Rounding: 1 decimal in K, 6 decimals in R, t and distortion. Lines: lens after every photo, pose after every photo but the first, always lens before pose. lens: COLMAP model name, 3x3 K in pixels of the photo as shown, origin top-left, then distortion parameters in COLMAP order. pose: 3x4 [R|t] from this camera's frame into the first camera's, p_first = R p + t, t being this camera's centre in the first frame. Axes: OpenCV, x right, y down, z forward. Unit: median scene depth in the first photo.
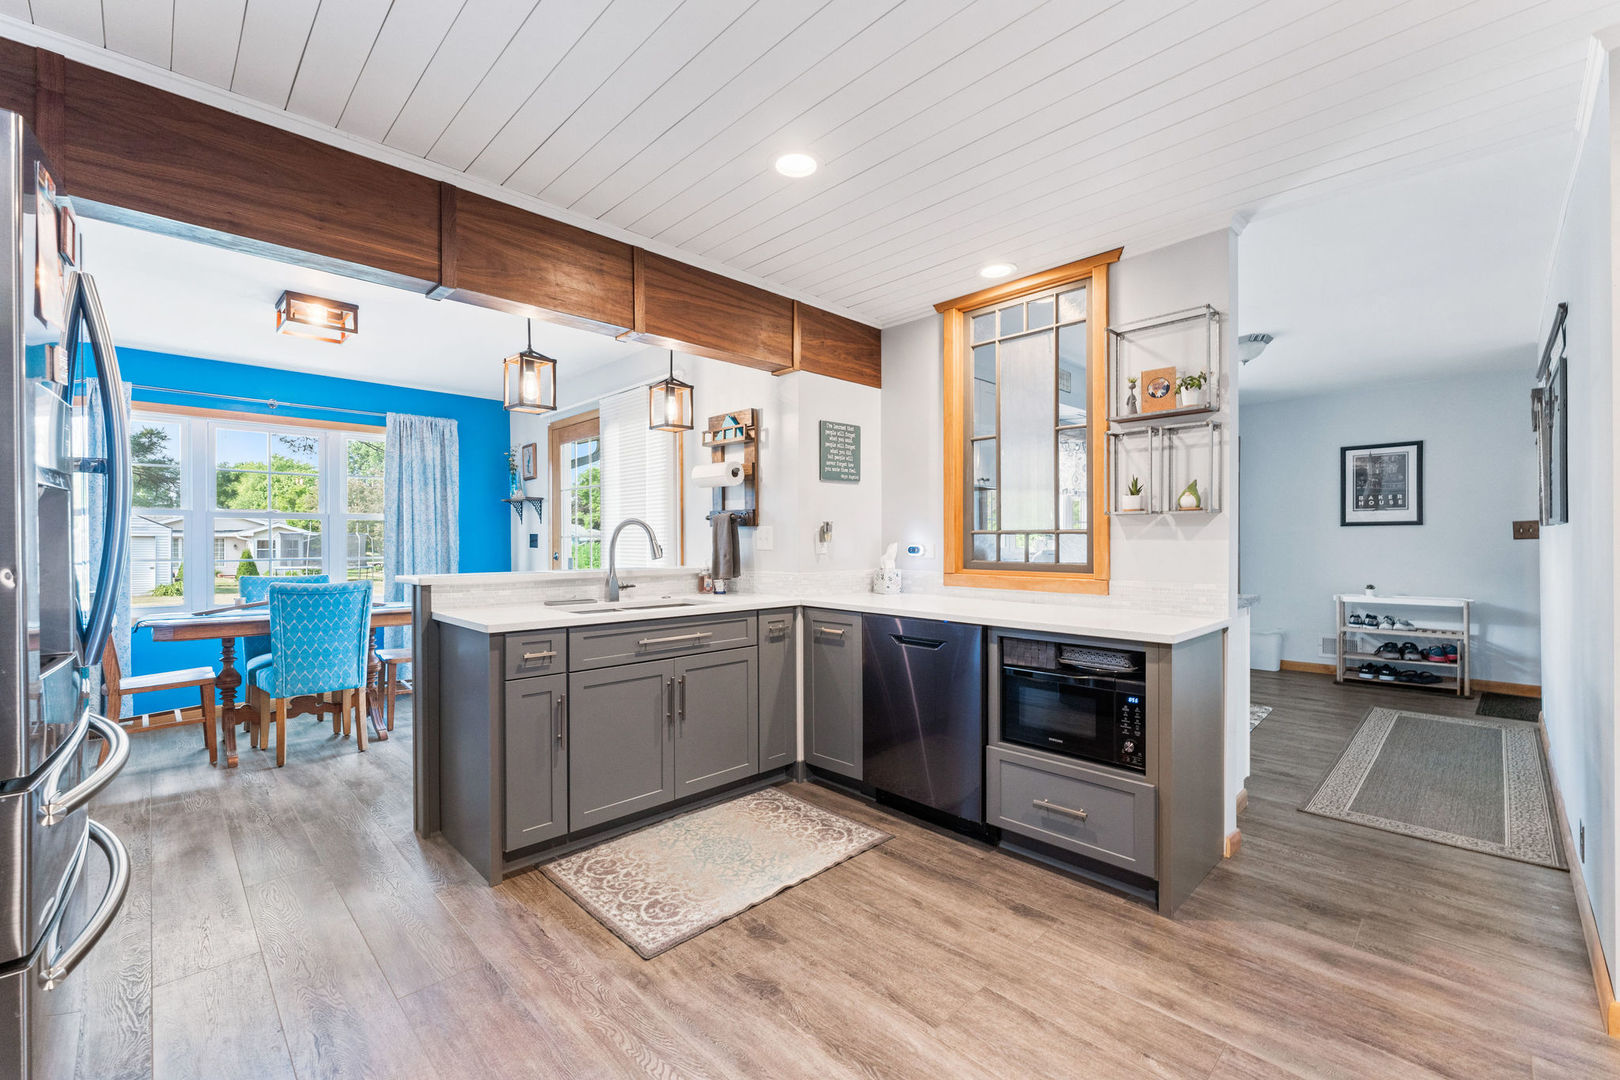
lens RADIAL K [[681.9, 0, 801.4], [0, 681.9, 543.1], [0, 0, 1]] dist [0.001319, 0.000312]
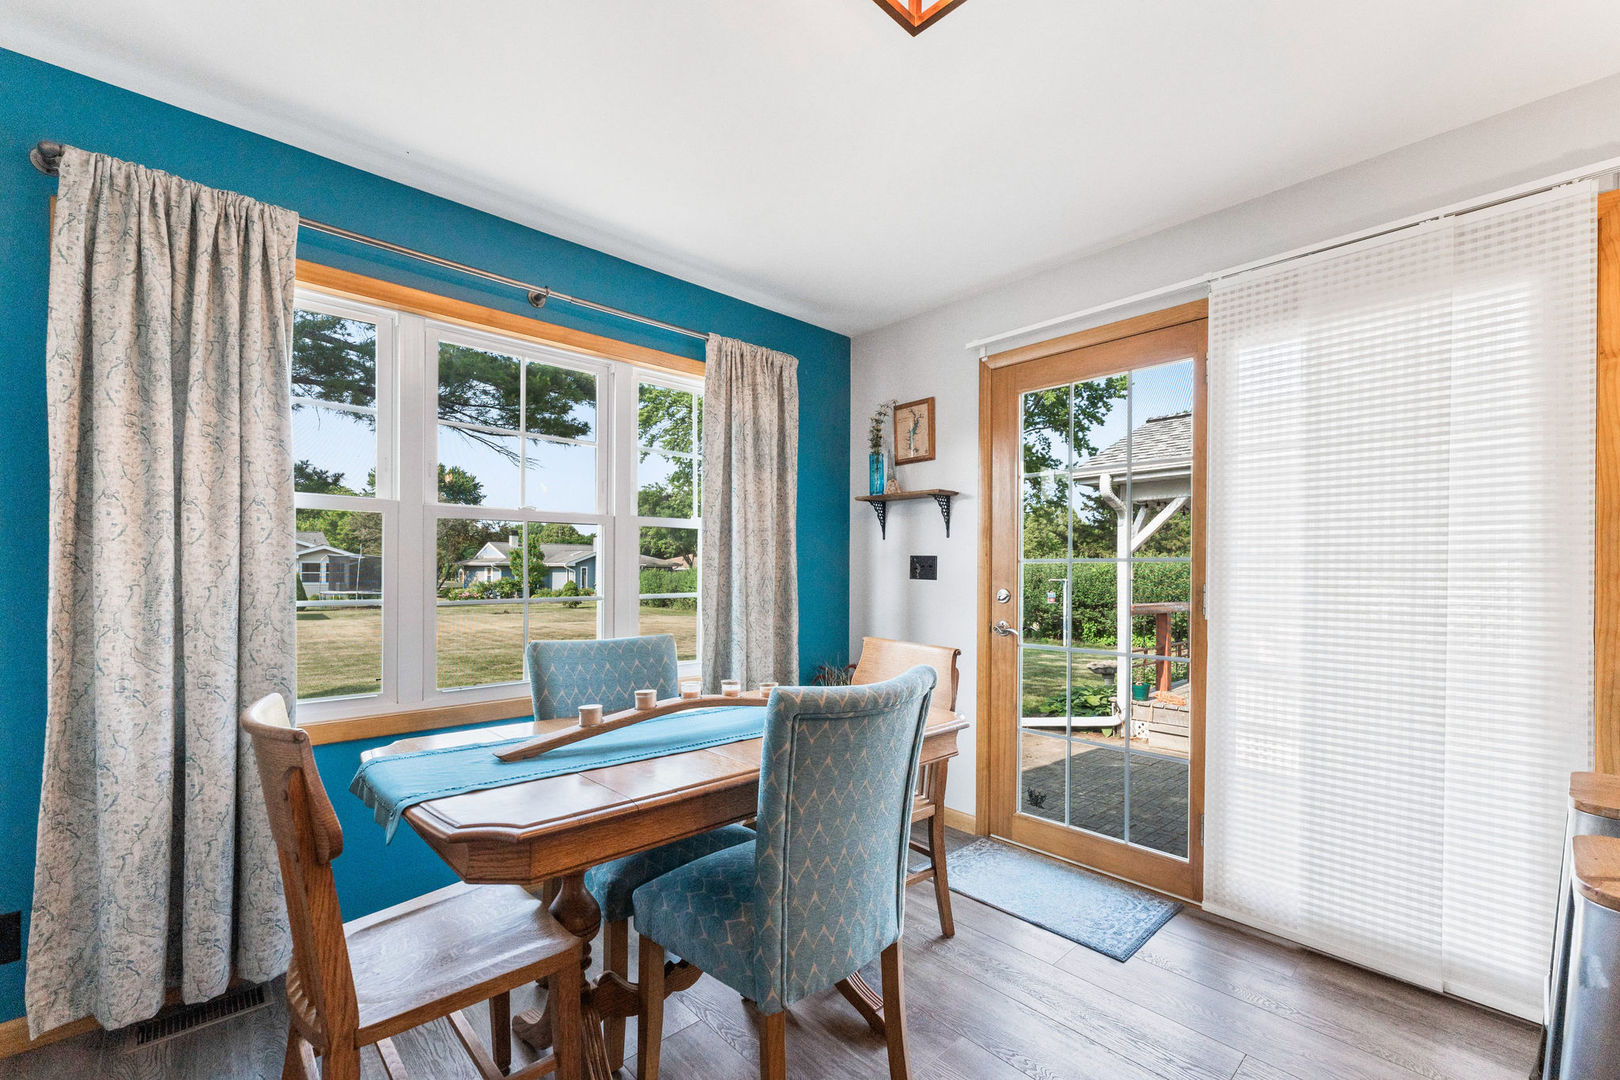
lens RADIAL K [[701.1, 0, 823.9], [0, 701.1, 570.6], [0, 0, 1]] dist [0.012110, -0.000010]
pose [[0.999489, 0.009647, -0.030458, -0.888846], [-0.009674, 0.999953, -0.000725, 0.000305], [0.030450, 0.001019, 0.999536, 0.780203]]
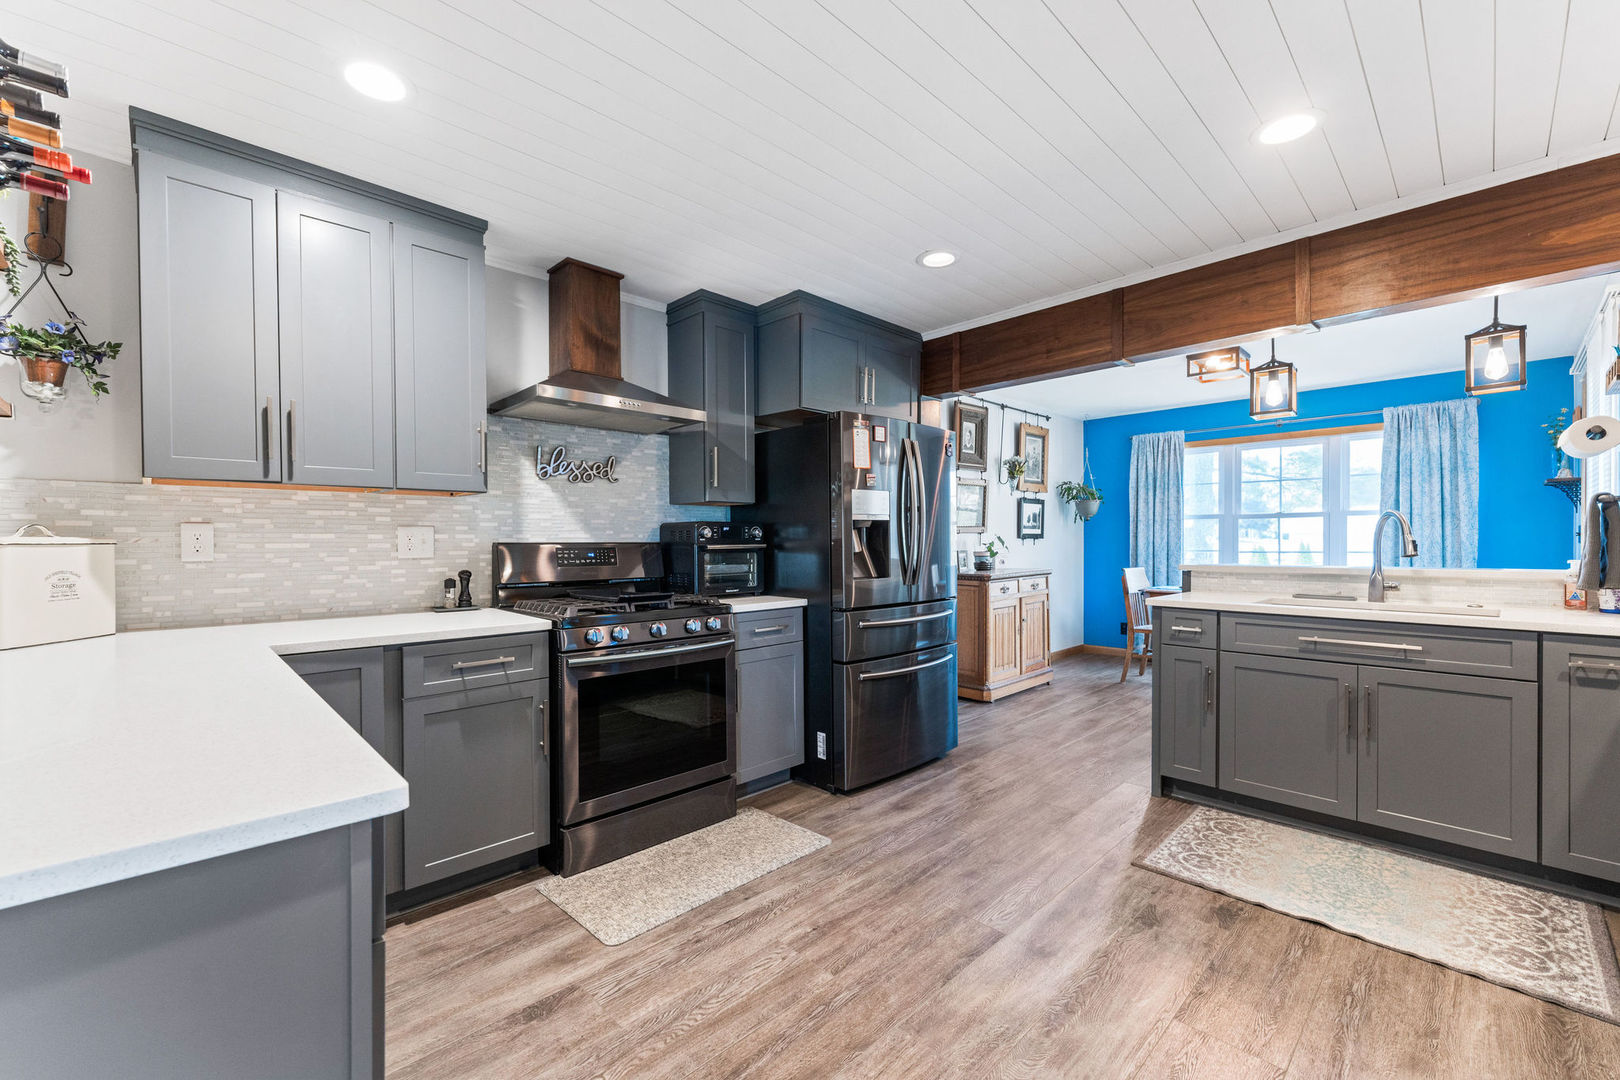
lens RADIAL K [[671.7, 0, 811.0], [0, 671.7, 549.8], [0, 0, 1]] dist [0.001974, 0.000085]
pose [[0.000107, 0.016680, -0.999861, 0.702076], [0.002019, 0.999859, 0.016680, -0.001087], [0.999998, -0.002021, 0.000074, 0.273101]]
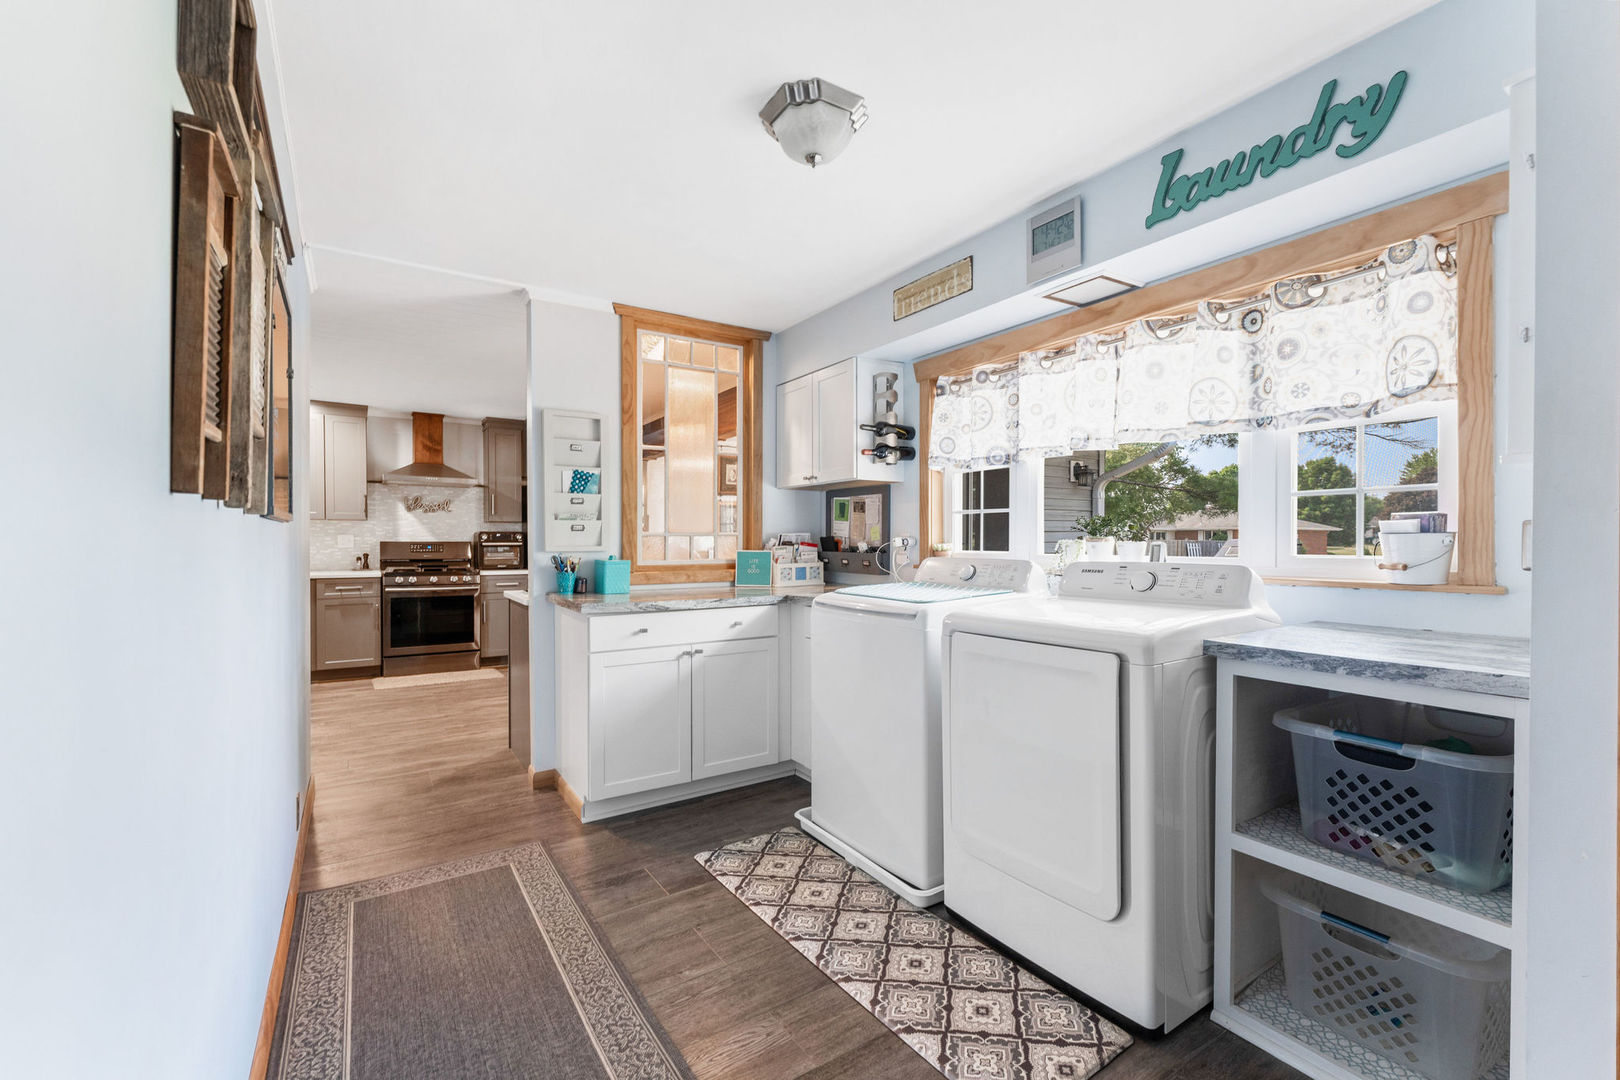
lens RADIAL K [[687.8, 0, 813.7], [0, 687.8, 547.7], [0, 0, 1]] dist [-0.000020, -0.000215]
pose [[-0.191484, 0.014669, -0.981386, 1.663536], [-0.003870, 0.999869, 0.015700, -0.015683], [0.981488, 0.006804, -0.191402, 1.633826]]
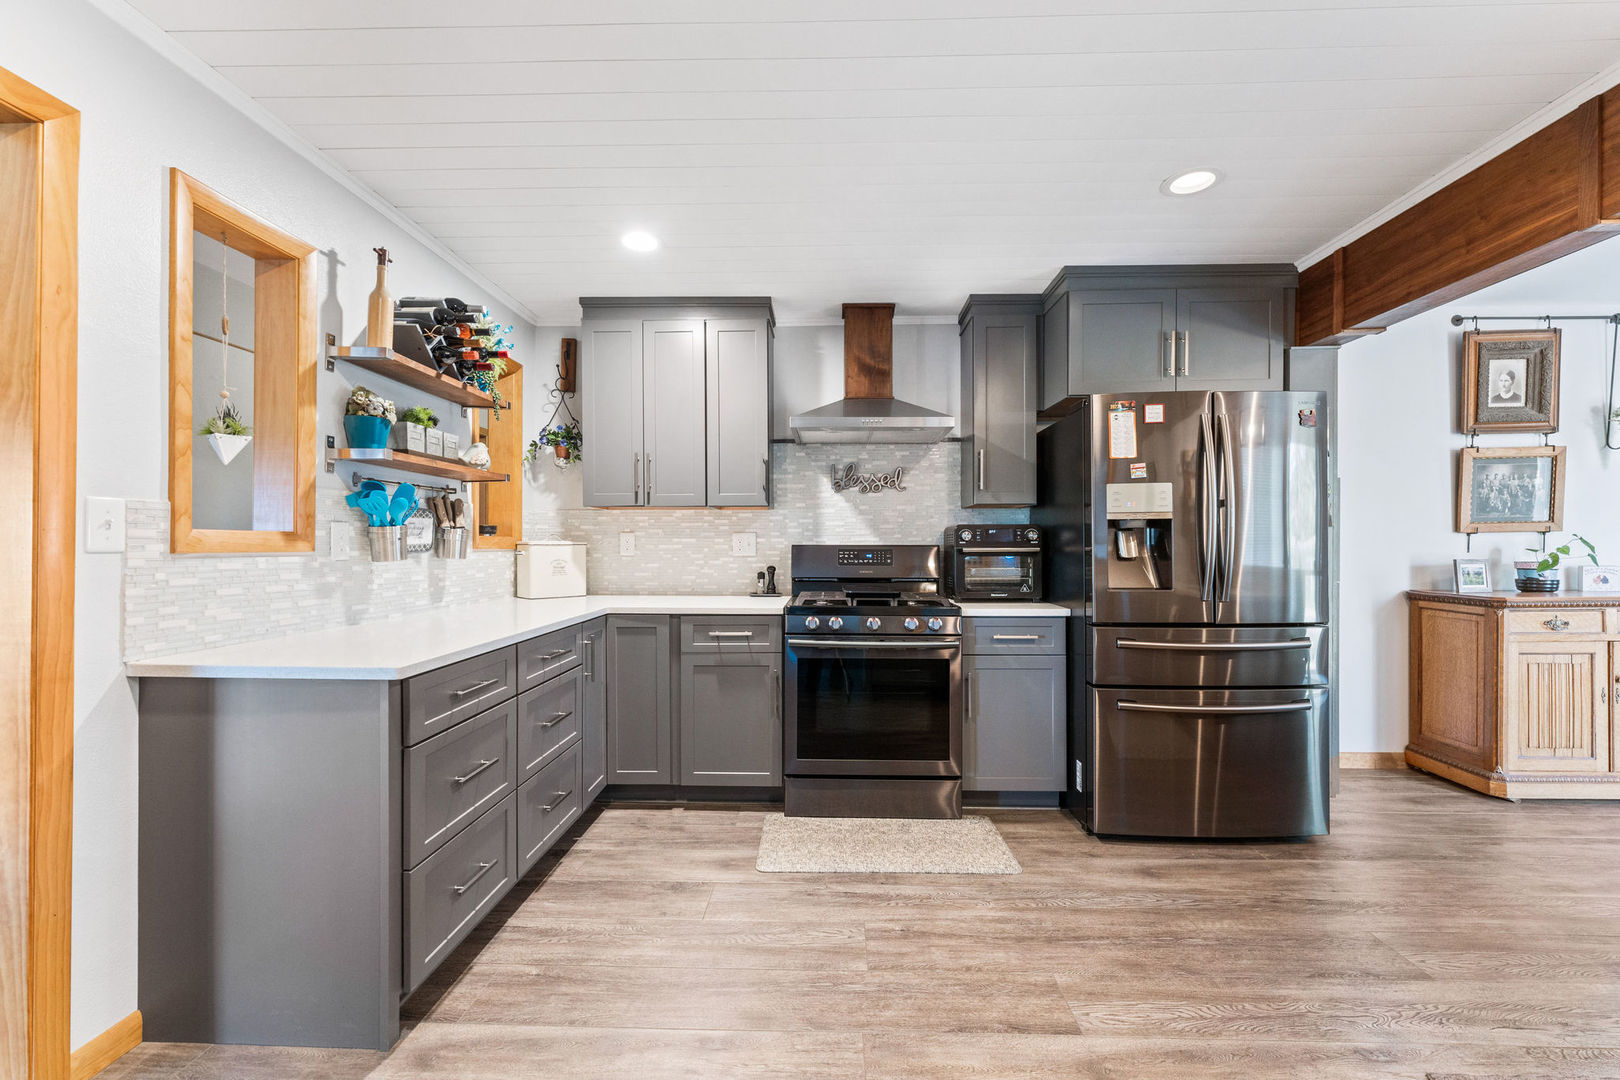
lens RADIAL K [[671.7, 0, 811.0], [0, 671.7, 549.8], [0, 0, 1]] dist [0.001974, 0.000085]
pose [[-0.725082, 0.008067, -0.688615, 0.554193], [0.001840, 0.999951, 0.009778, 0.000988], [0.688660, 0.005823, -0.725061, 0.730694]]
